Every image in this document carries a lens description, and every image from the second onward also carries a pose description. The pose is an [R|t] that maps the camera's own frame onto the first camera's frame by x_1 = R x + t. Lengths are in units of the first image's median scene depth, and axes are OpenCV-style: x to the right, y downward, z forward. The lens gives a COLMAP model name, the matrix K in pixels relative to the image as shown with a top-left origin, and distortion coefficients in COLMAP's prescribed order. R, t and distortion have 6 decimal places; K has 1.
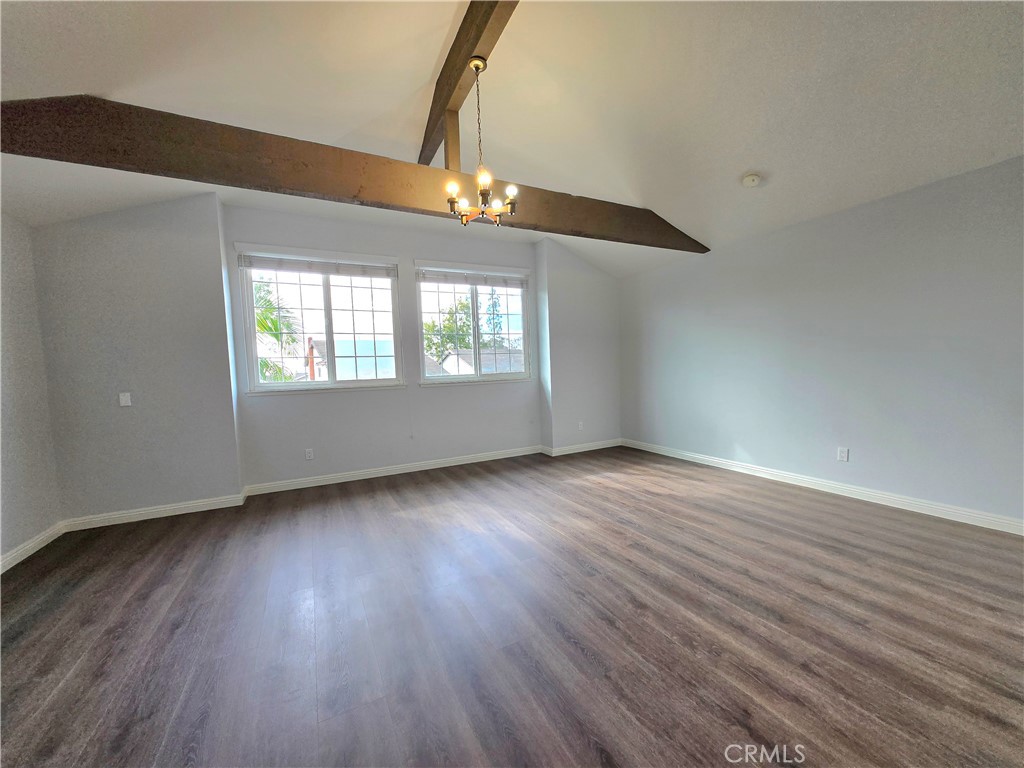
lens RADIAL K [[401.1, 0, 512.1], [0, 401.1, 386.2], [0, 0, 1]] dist [0.001175, 0.000031]
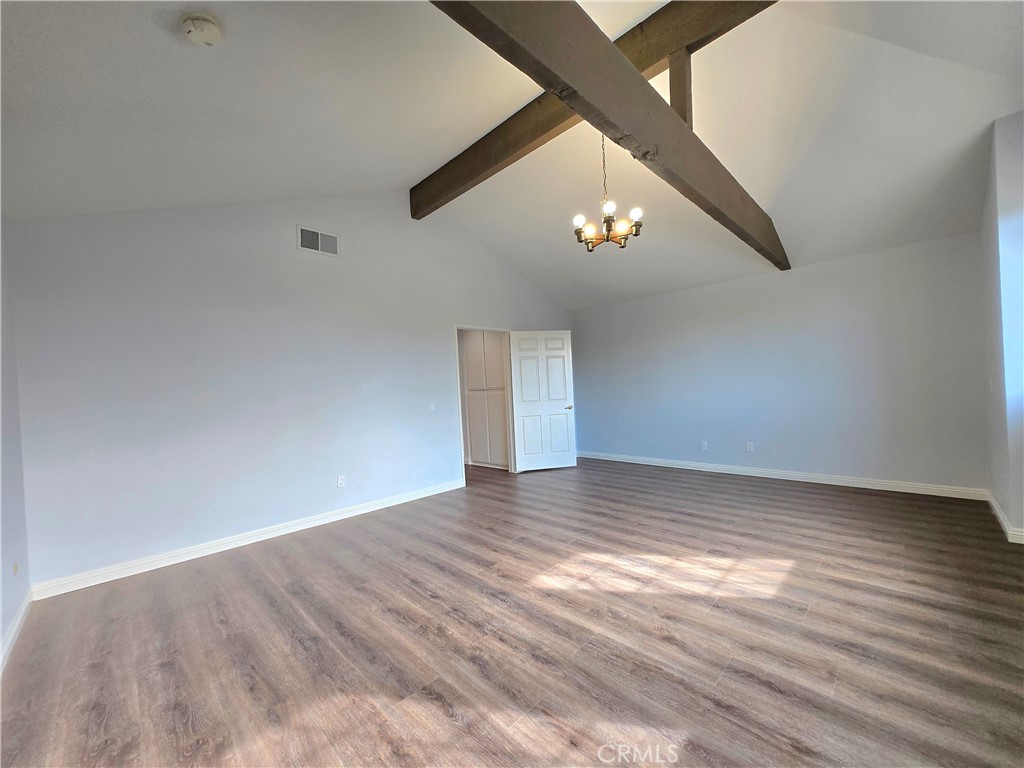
lens RADIAL K [[401.1, 0, 512.9], [0, 401.1, 386.7], [0, 0, 1]] dist [0.001175, 0.000031]
pose [[-0.948591, 0.079379, -0.306389, 0.523670], [0.067815, 0.996532, 0.048223, -0.109447], [0.309154, 0.024966, -0.950684, 1.969102]]
